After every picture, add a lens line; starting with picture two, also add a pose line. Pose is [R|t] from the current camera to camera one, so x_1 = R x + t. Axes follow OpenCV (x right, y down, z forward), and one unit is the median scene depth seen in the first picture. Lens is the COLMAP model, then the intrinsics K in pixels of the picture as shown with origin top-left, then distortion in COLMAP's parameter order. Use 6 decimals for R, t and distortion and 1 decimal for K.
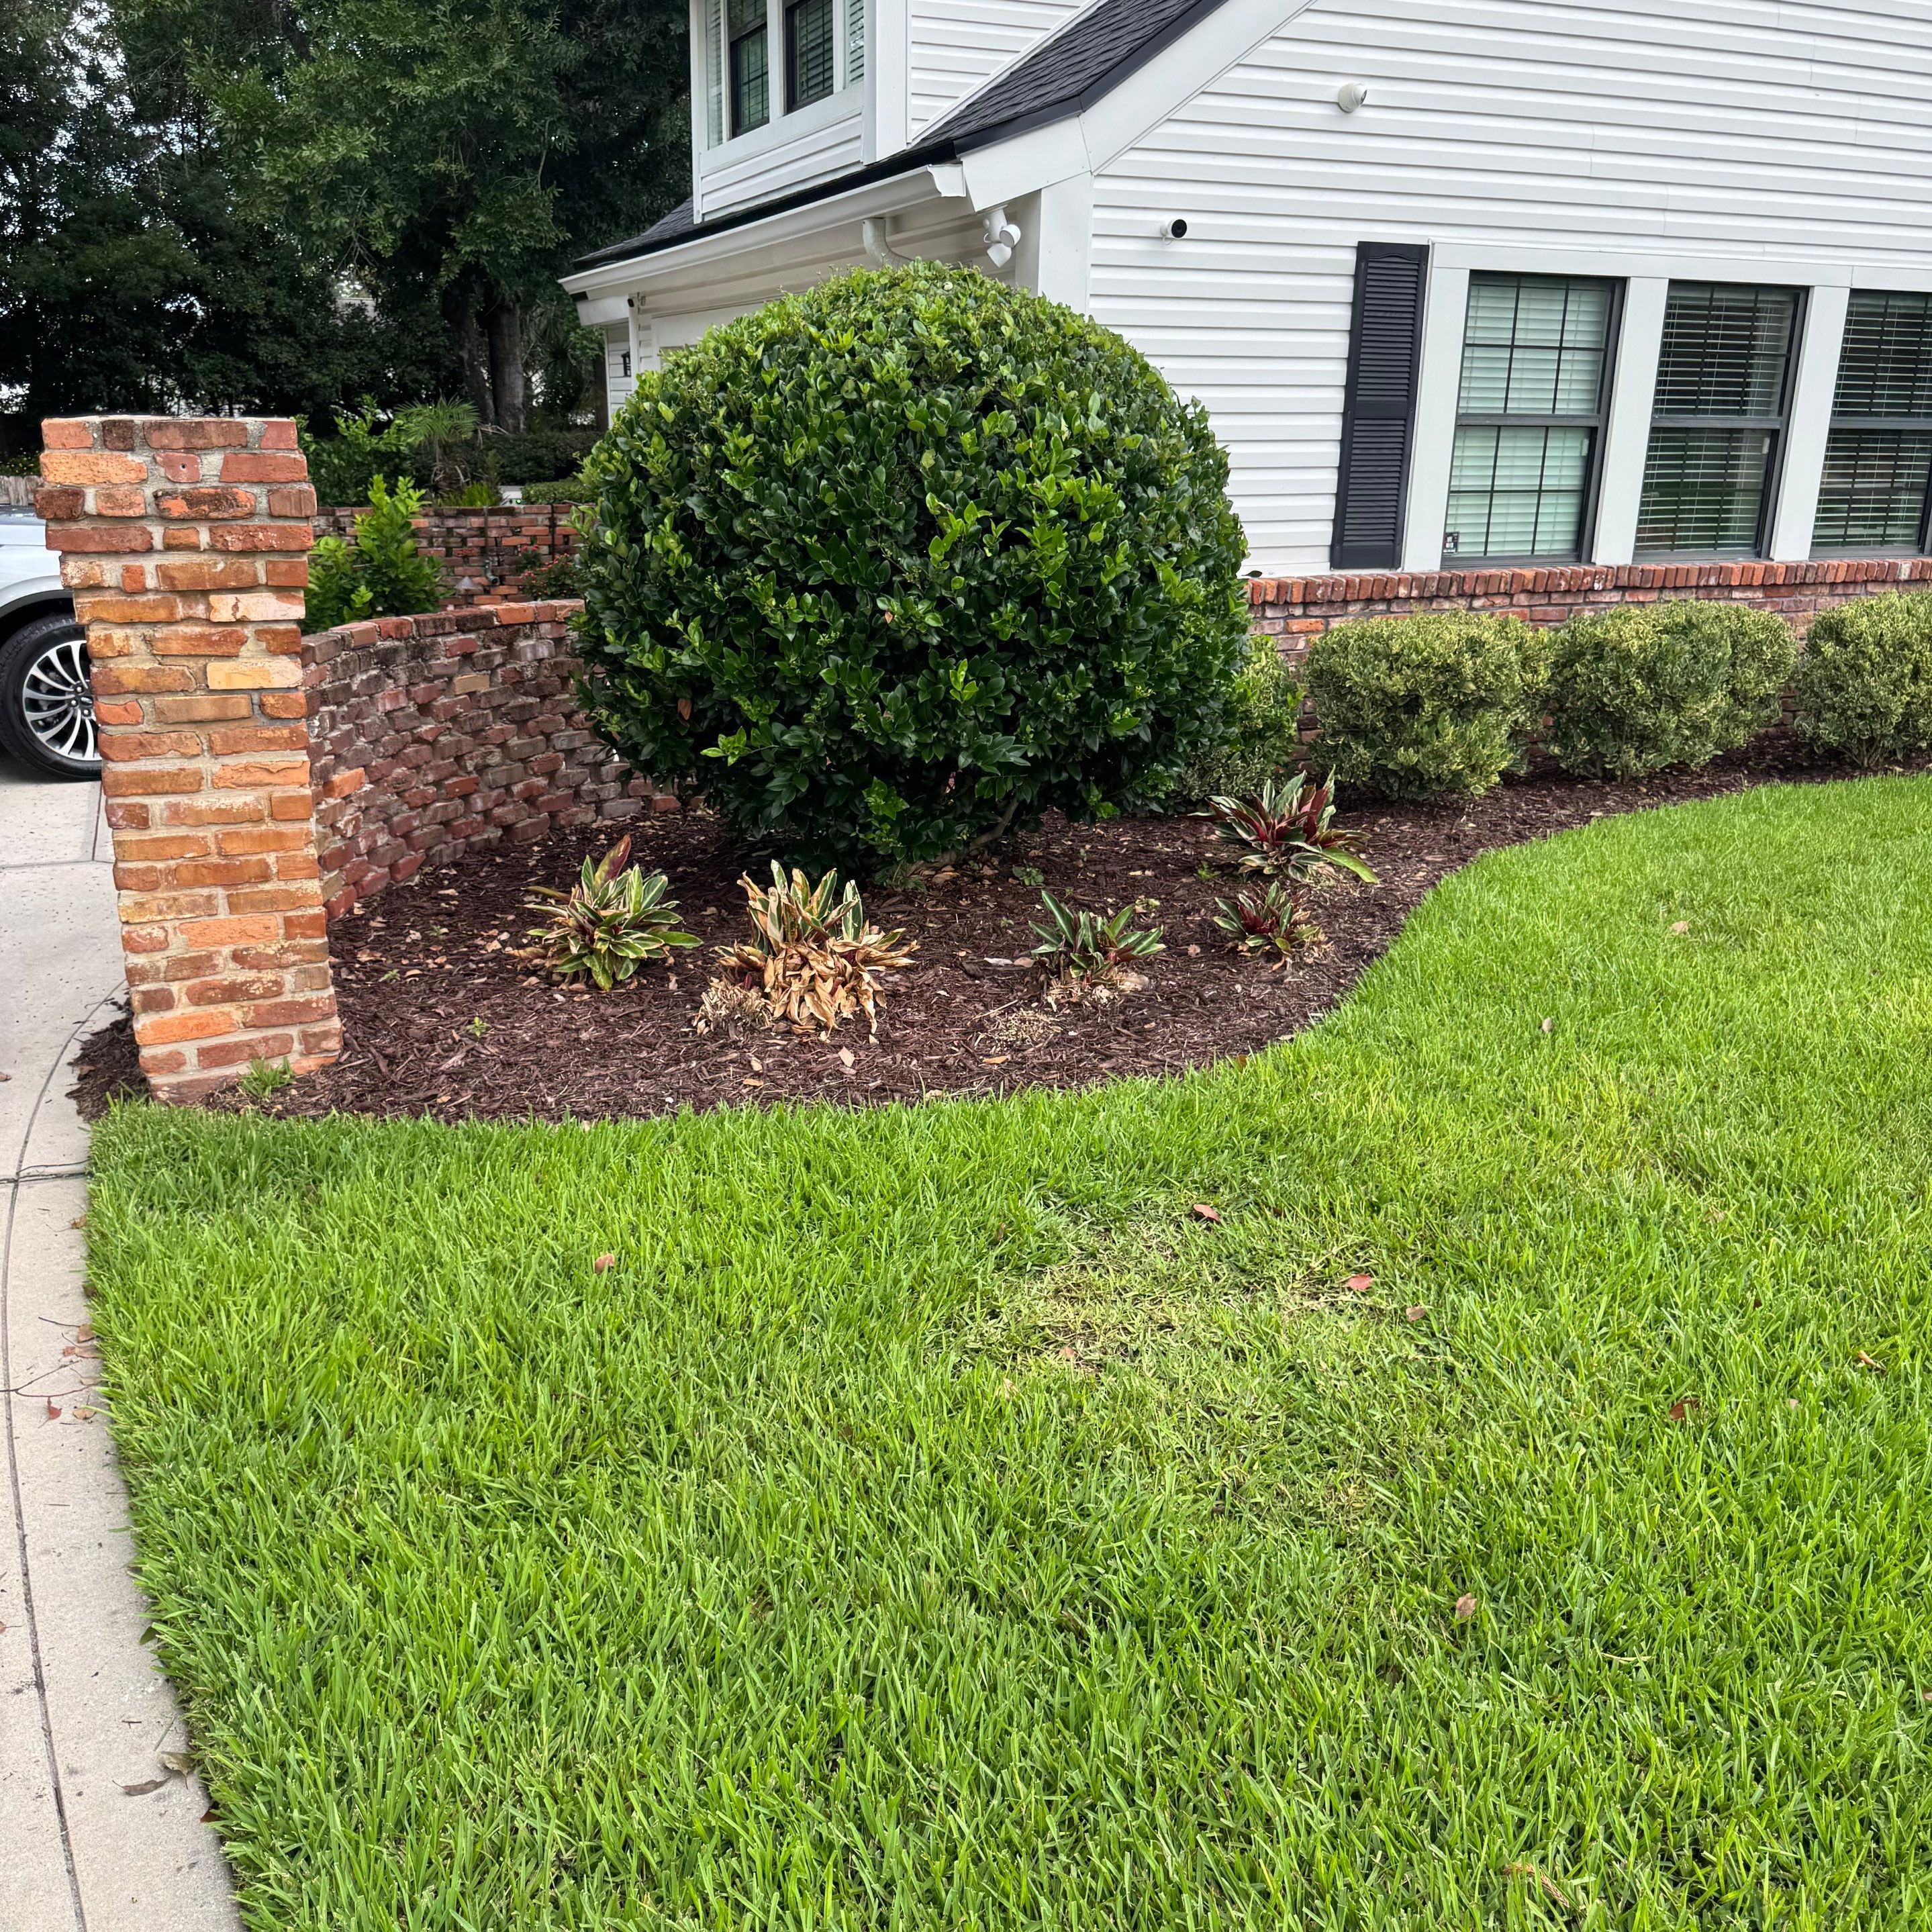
lens RADIAL K [[1982.5, 0, 992.6], [0, 1982.5, 1018.9], [0, 0, 1]] dist [0.125602, -0.329017]
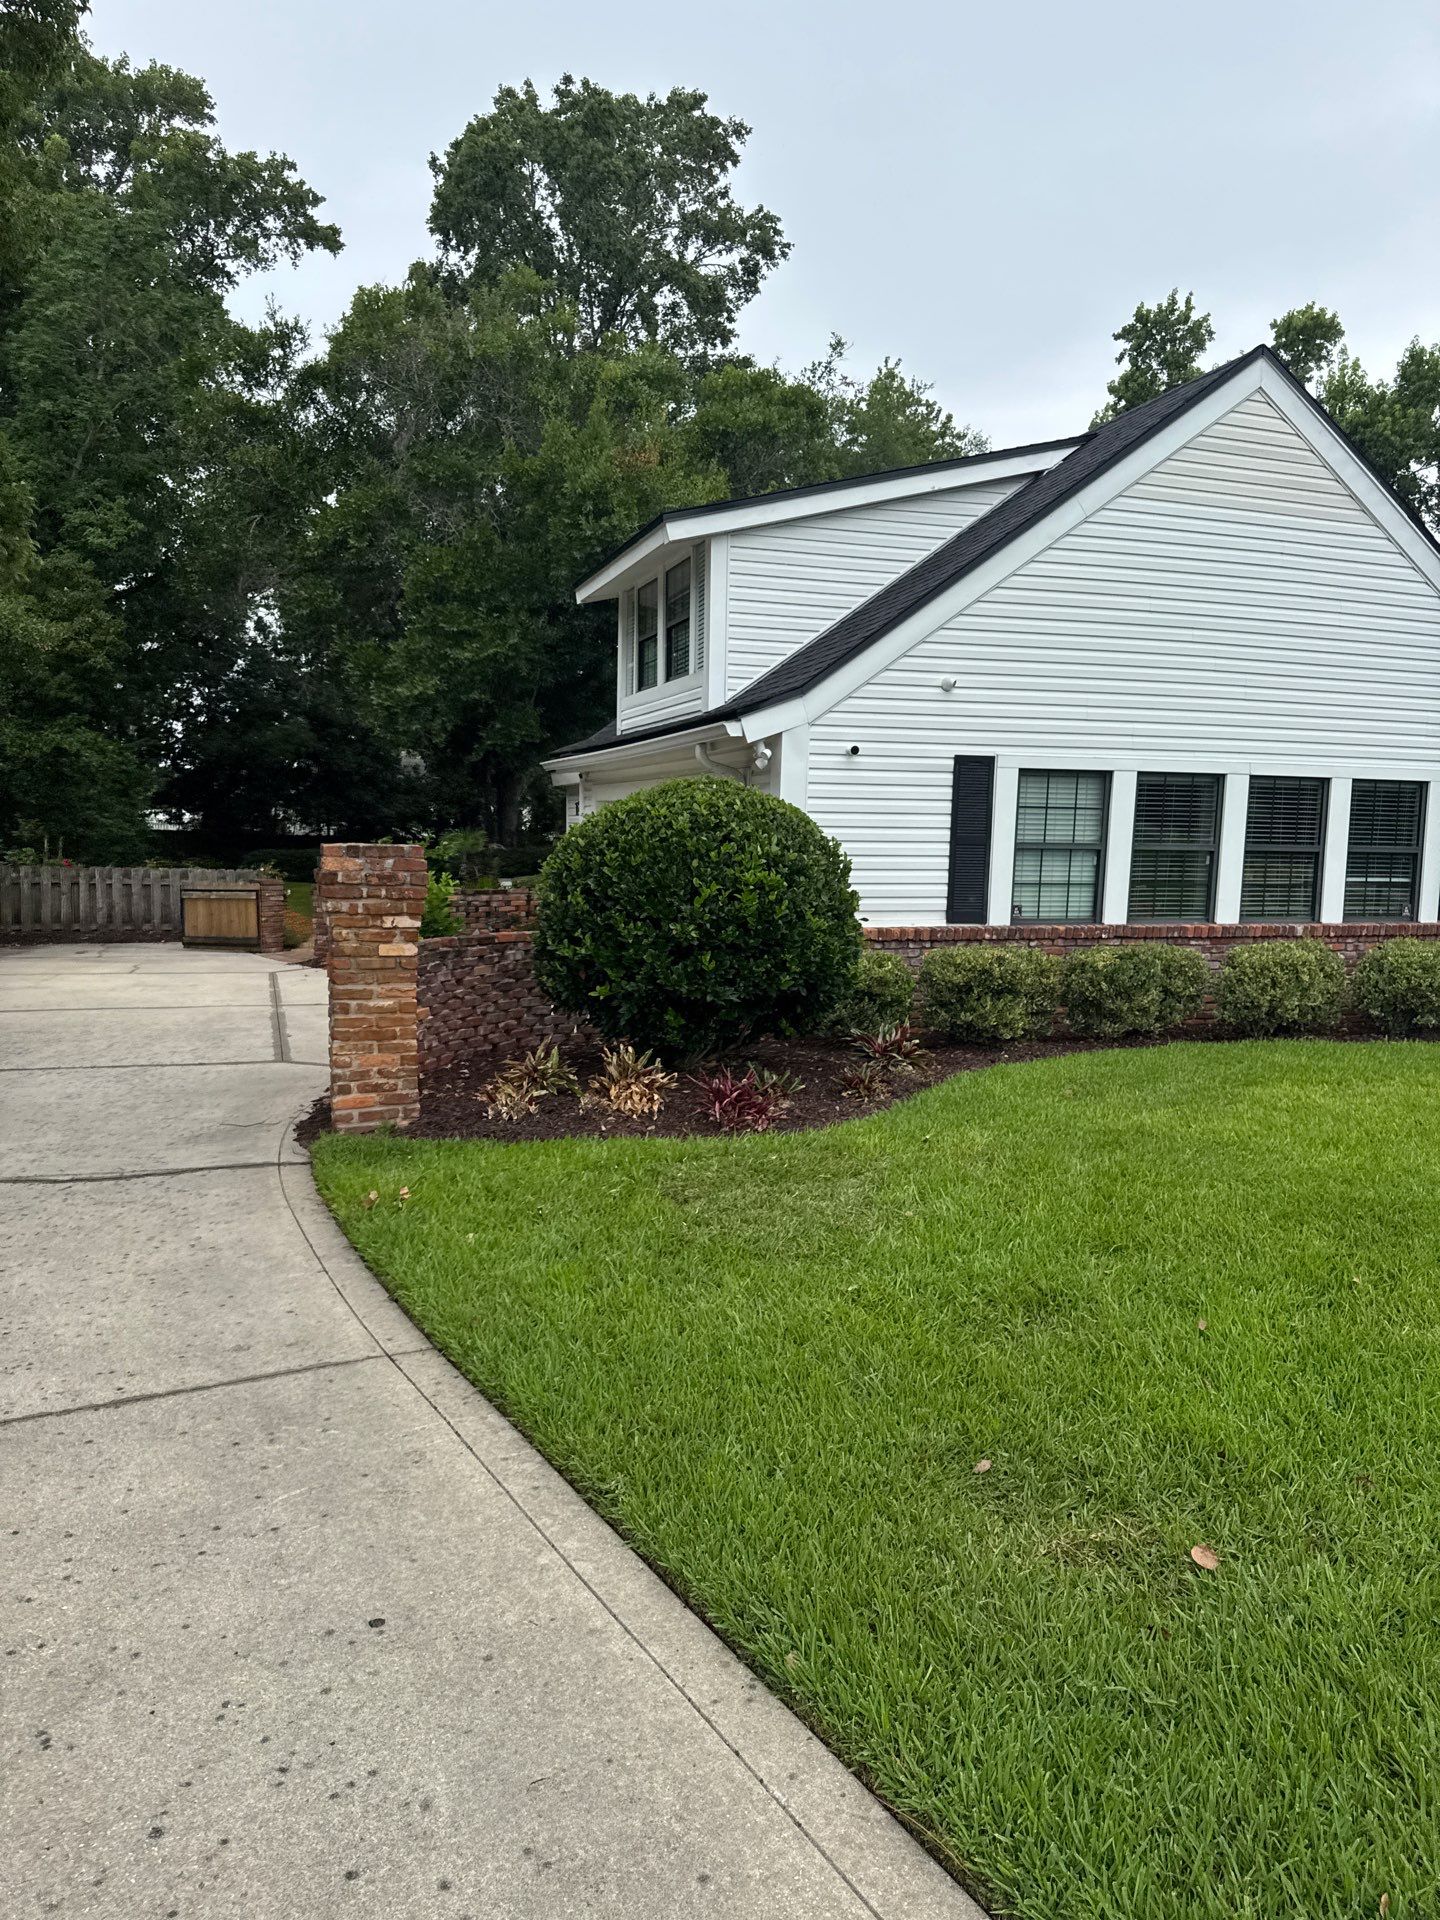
lens RADIAL K [[1385.8, 0, 691.4], [0, 1385.8, 966.4], [0, 0, 1]] dist [0.050067, -0.047065]
pose [[0.995525, 0.014516, -0.093372, 0.071575], [-0.032712, 0.979975, -0.196418, 0.088079], [0.088651, 0.198593, 0.976064, -0.313755]]
